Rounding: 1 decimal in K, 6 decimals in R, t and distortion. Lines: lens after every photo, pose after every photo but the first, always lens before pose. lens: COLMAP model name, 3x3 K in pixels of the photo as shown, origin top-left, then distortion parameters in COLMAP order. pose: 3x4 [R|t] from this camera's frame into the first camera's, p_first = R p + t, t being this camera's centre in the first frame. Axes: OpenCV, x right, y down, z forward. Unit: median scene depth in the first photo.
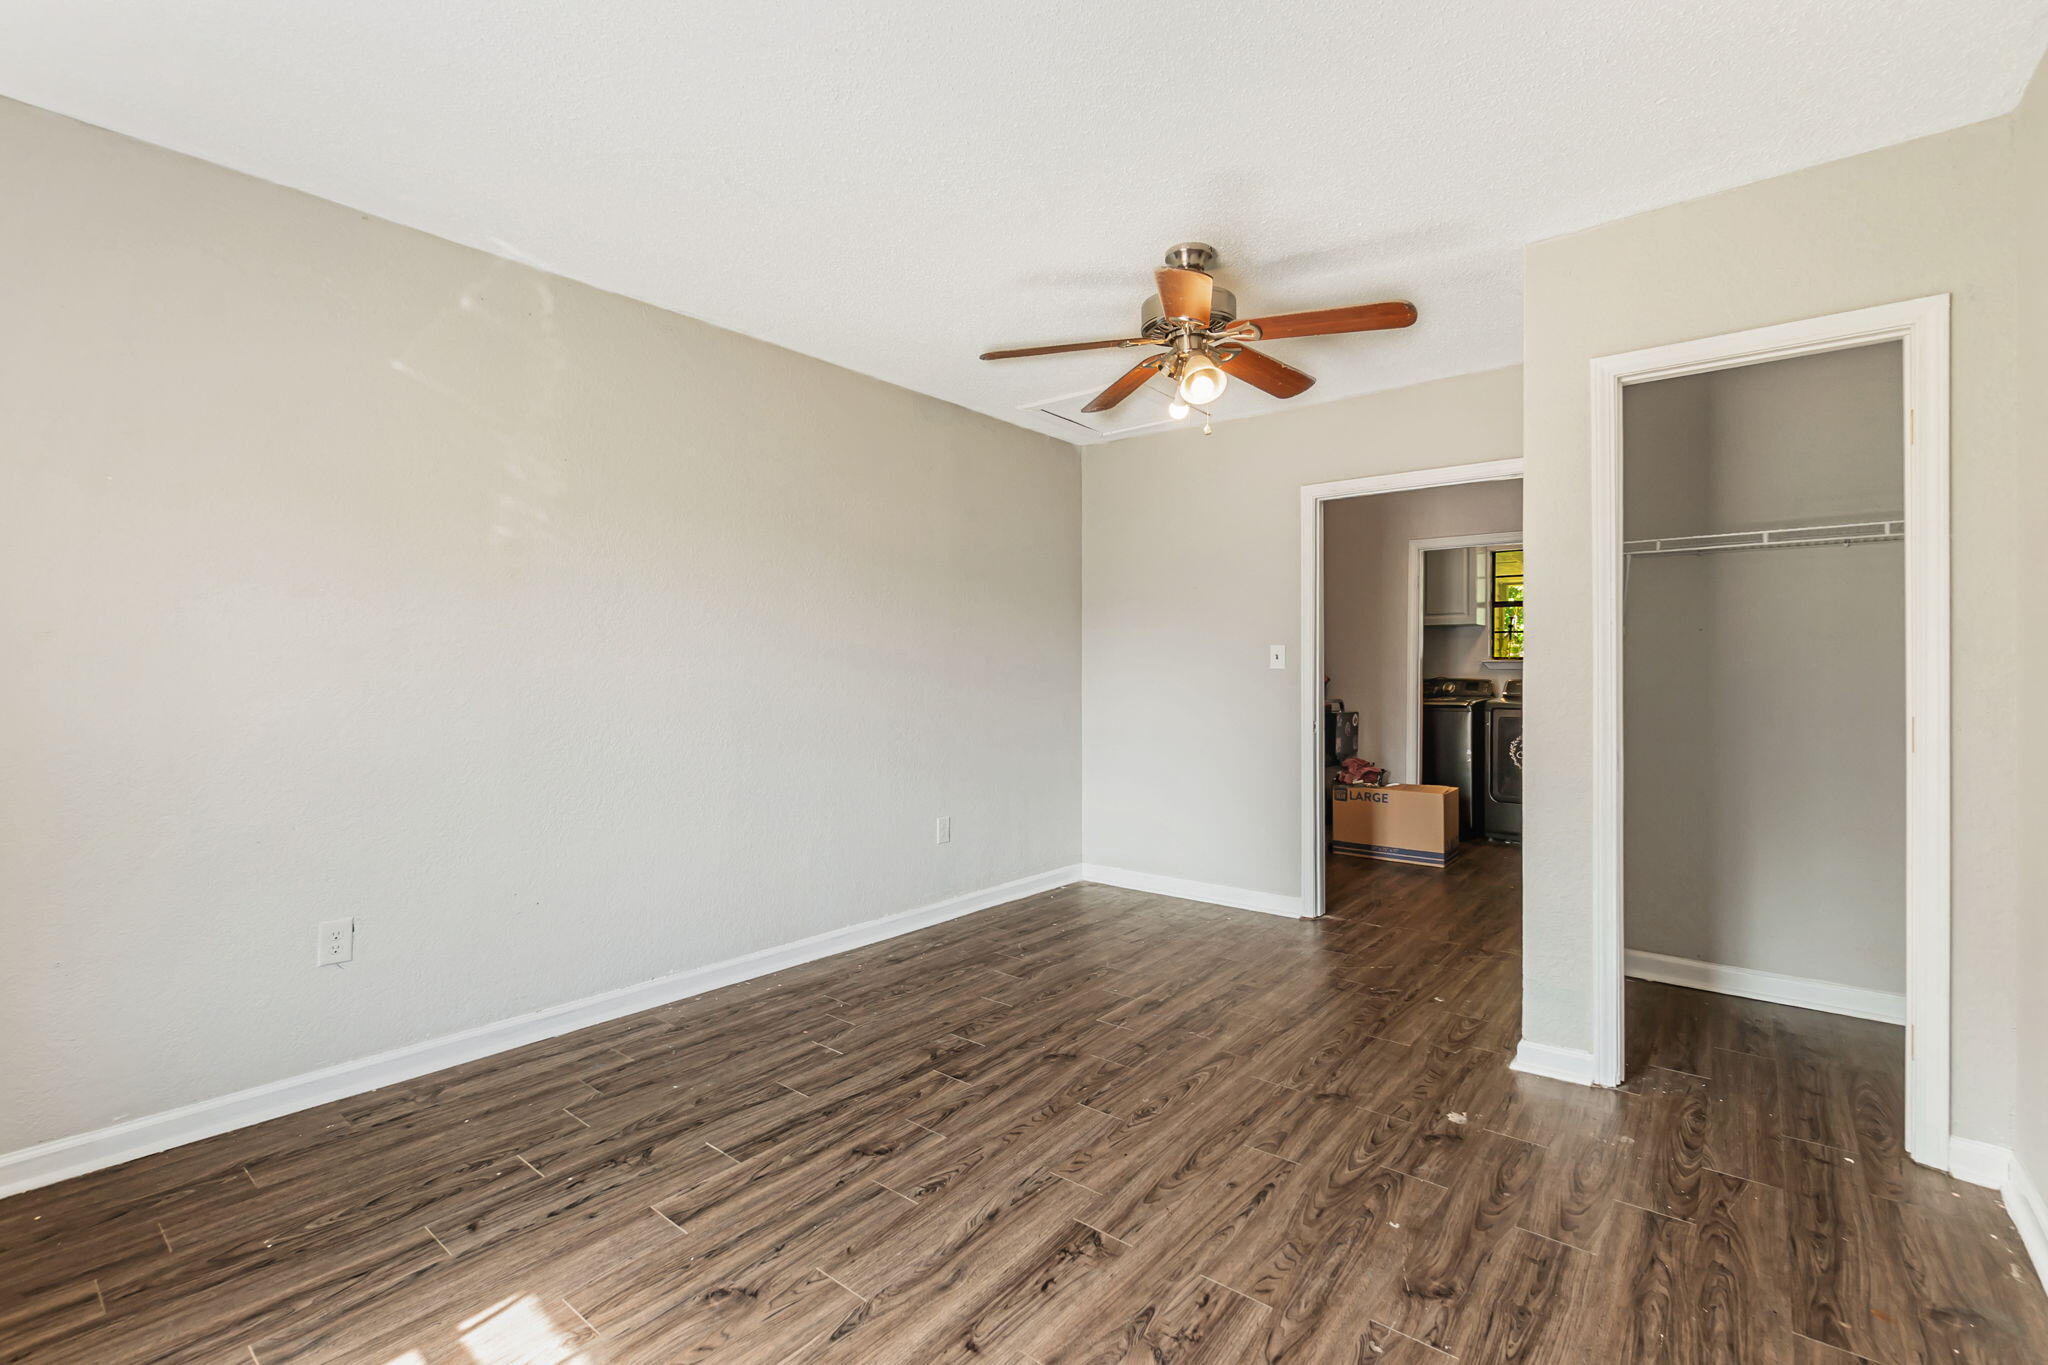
lens RADIAL K [[899.6, 0, 1013.8], [0, 899.6, 678.9], [0, 0, 1]] dist [-0.001131, 0.000026]
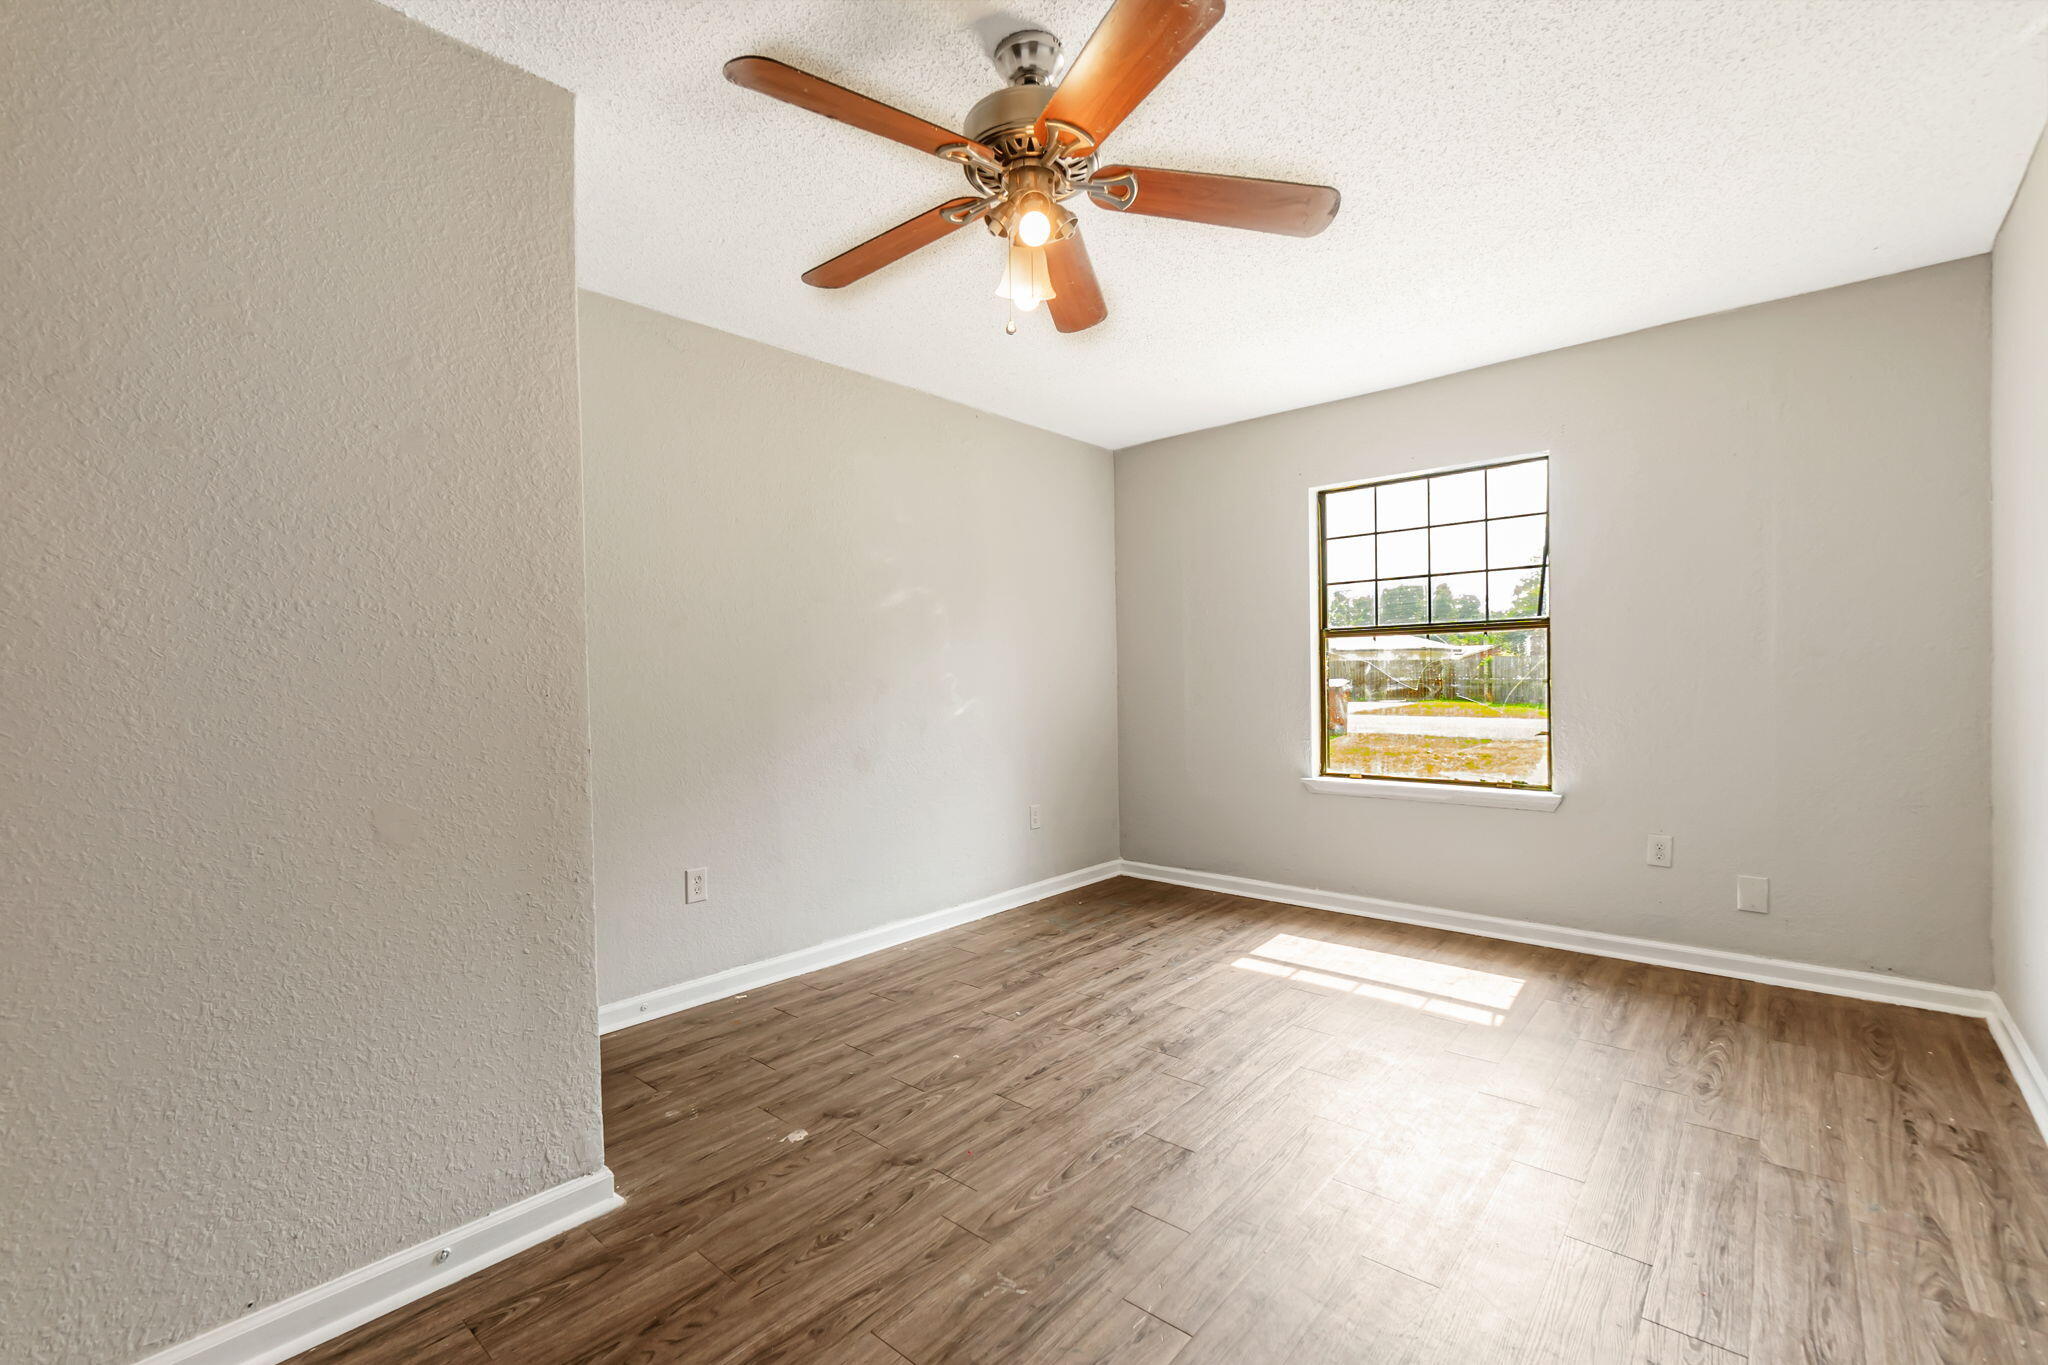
lens RADIAL K [[899.6, 0, 1013.8], [0, 899.6, 678.9], [0, 0, 1]] dist [-0.001131, 0.000026]
pose [[-0.999407, 0.012581, 0.032038, 0.256592], [0.012880, 0.999875, 0.009145, -0.009345], [-0.031919, 0.009553, -0.999445, 2.246384]]
